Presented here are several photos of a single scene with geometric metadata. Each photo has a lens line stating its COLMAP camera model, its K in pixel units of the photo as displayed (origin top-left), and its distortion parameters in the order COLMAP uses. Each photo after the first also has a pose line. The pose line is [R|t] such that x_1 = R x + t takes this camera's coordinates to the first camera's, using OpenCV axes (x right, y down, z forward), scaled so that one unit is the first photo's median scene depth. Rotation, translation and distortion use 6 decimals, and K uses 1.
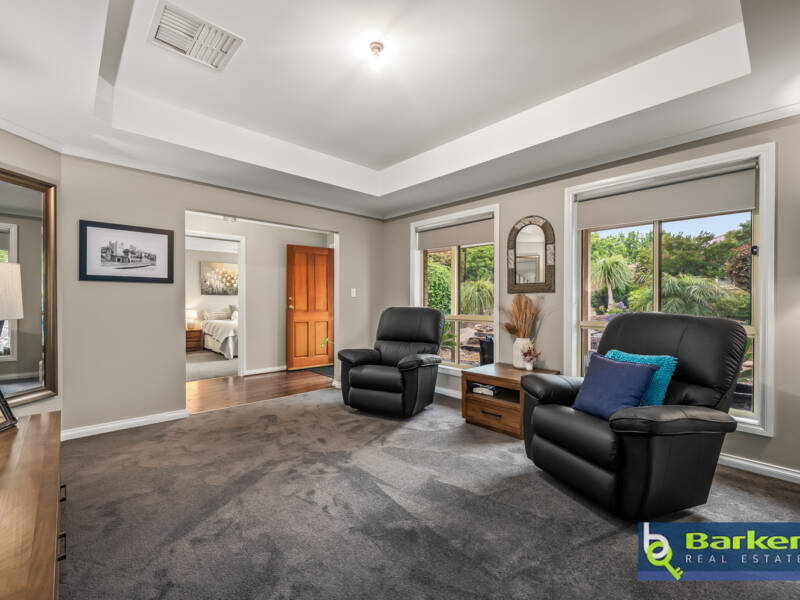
lens RADIAL K [[357.8, 0, 399.1], [0, 357.8, 300.3], [0, 0, 1]] dist [-0.002815, -0.001100]
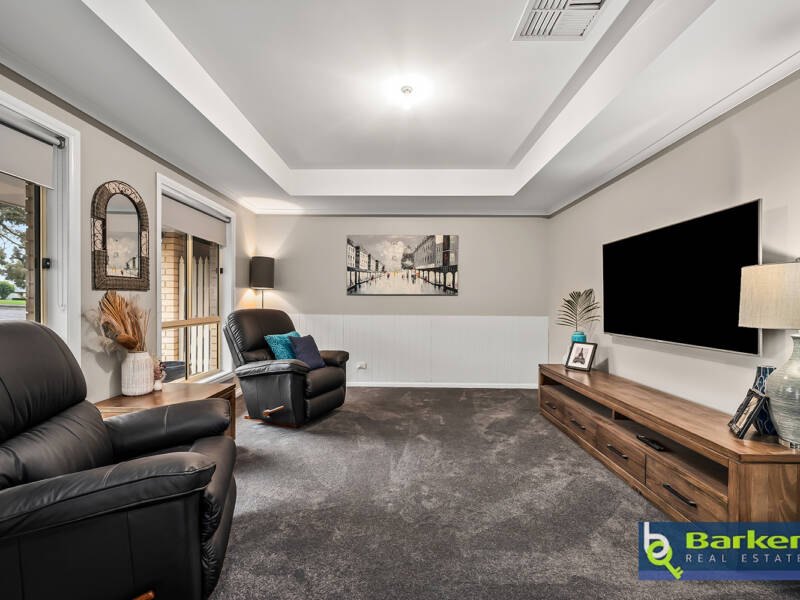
lens RADIAL K [[357.8, 0, 400.7], [0, 357.8, 305.4], [0, 0, 1]] dist [-0.002815, -0.001100]
pose [[-0.729785, -0.013534, 0.683543, -0.710244], [-0.004720, 0.999880, 0.014758, -0.003971], [-0.683660, 0.007544, -0.729761, 1.534165]]
